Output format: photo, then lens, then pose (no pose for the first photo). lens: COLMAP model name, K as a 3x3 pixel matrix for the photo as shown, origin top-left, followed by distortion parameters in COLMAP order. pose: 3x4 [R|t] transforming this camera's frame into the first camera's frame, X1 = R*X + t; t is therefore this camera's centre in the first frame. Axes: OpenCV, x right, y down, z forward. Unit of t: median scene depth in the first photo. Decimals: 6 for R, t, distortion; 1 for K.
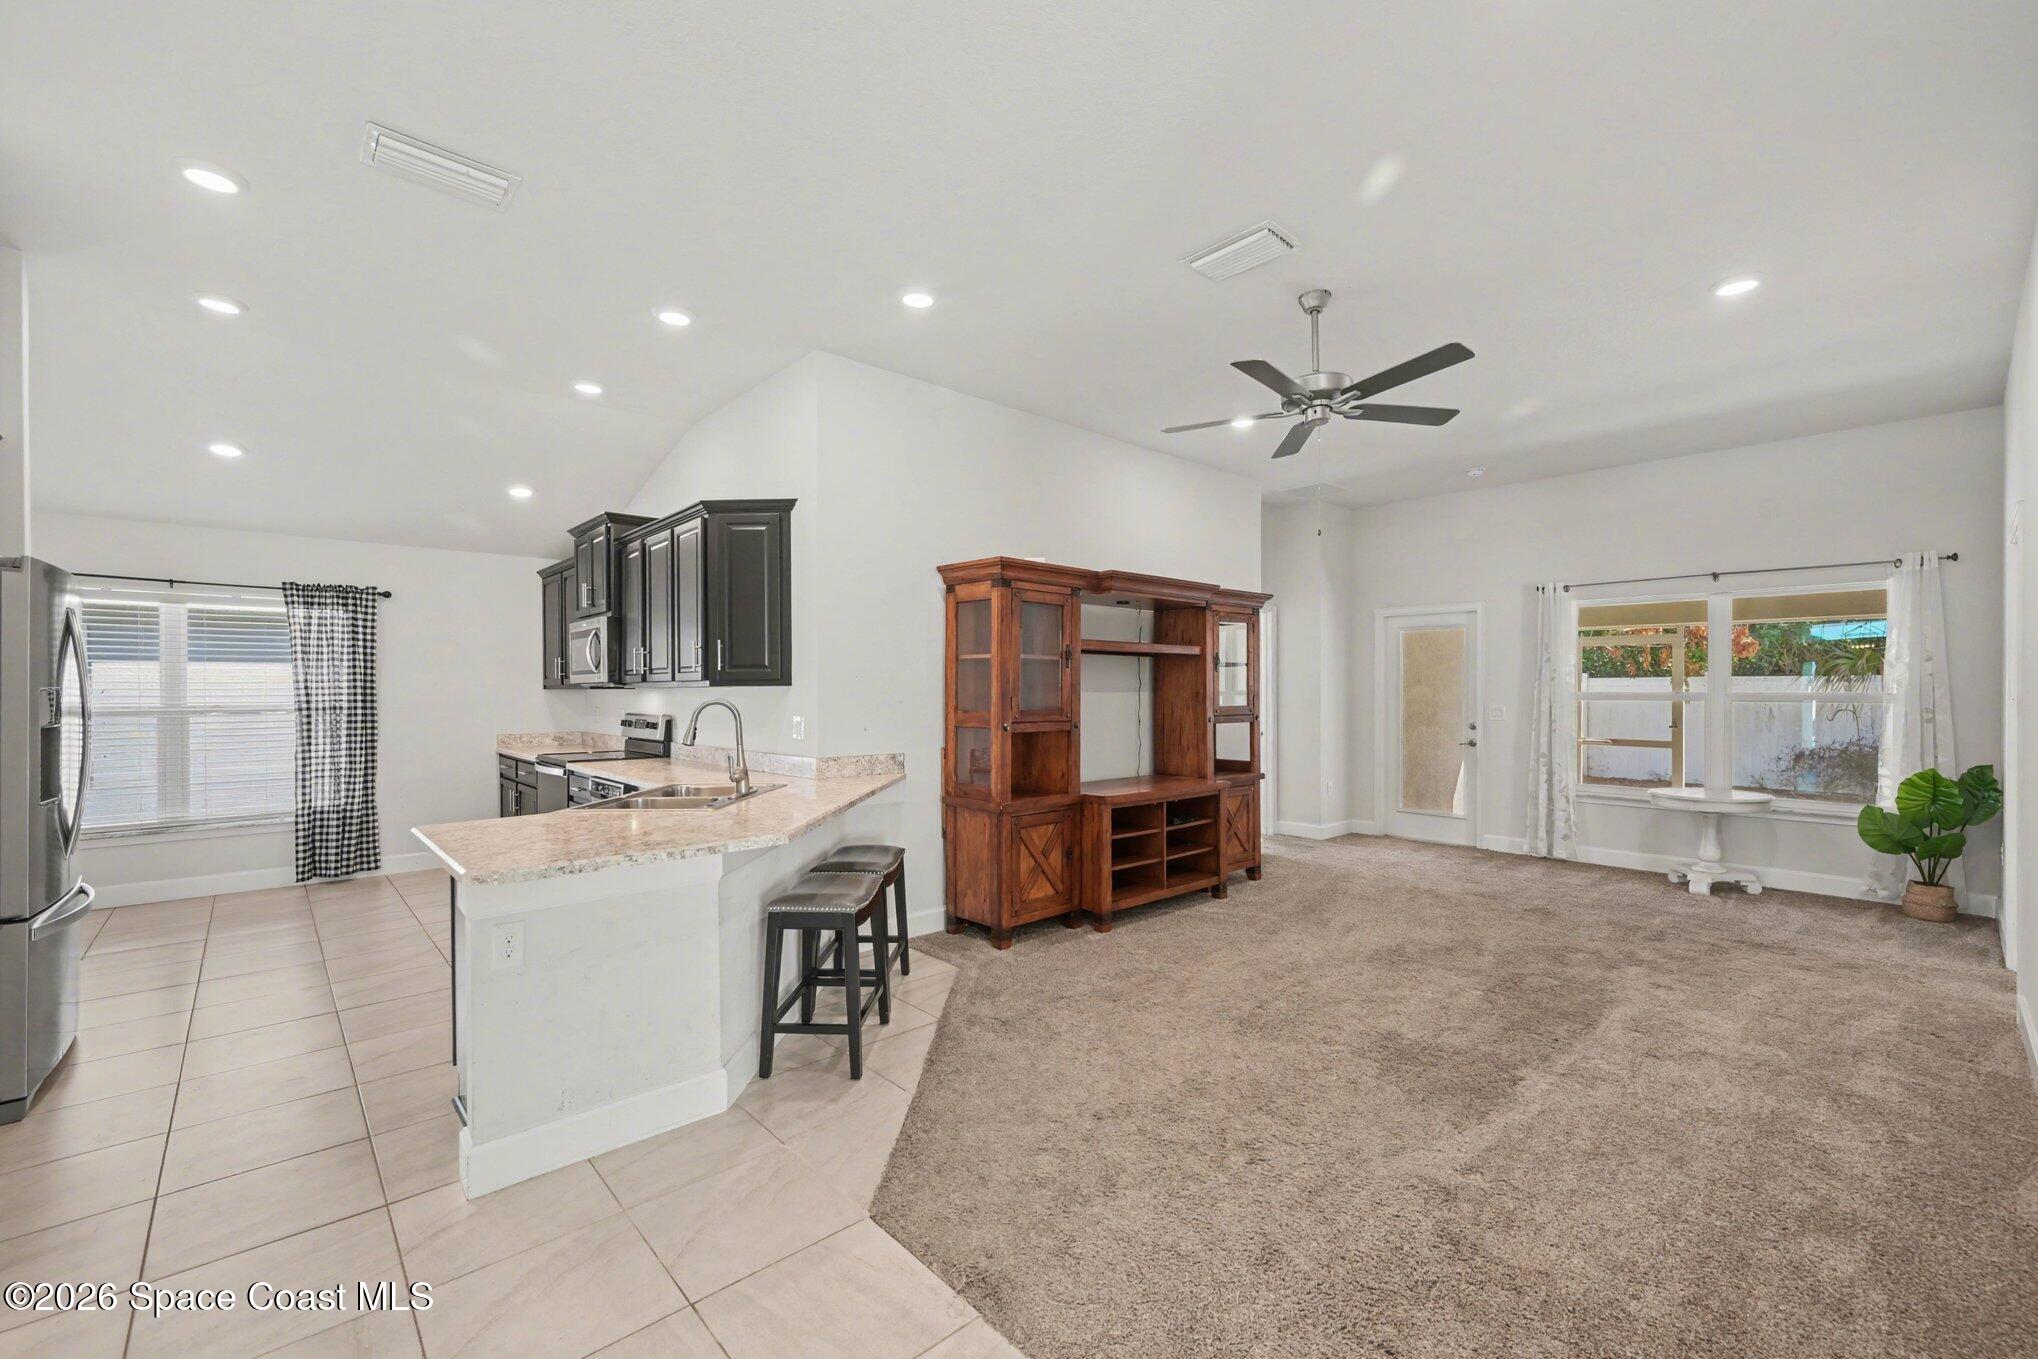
lens RADIAL K [[836.9, 0, 1012.3], [0, 836.9, 697.5], [0, 0, 1]] dist [-0.007824, 0.000887]
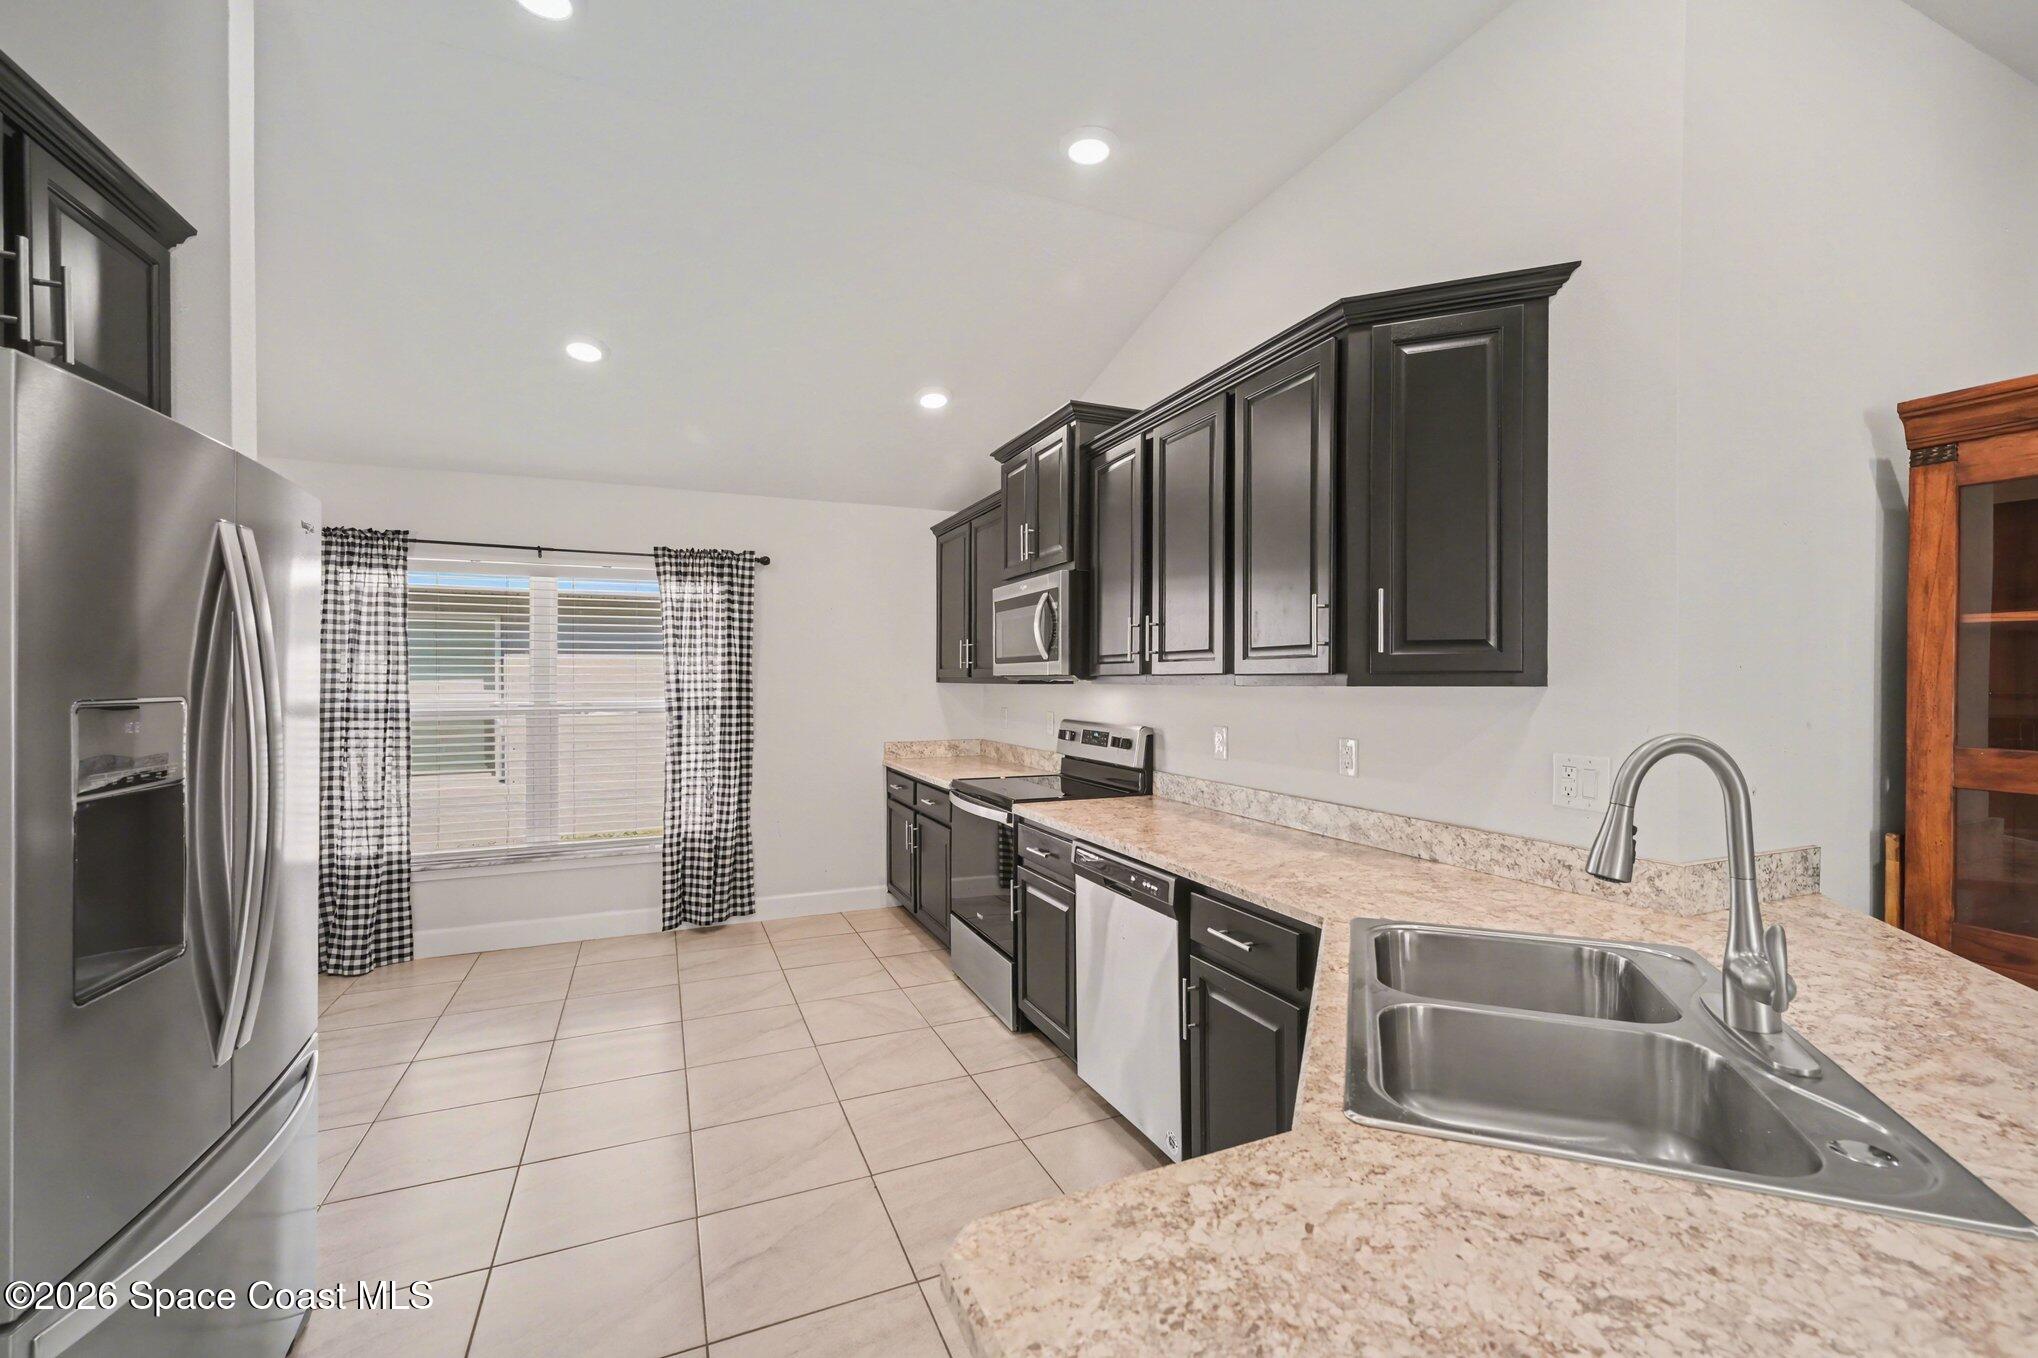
lens RADIAL K [[836.9, 0, 1030.5], [0, 836.9, 672.1], [0, 0, 1]] dist [-0.007824, 0.000887]
pose [[0.948461, -0.000601, -0.316893, -0.279204], [-0.004263, 0.999884, -0.014654, -0.009863], [0.316865, 0.015249, 0.948348, 0.353514]]
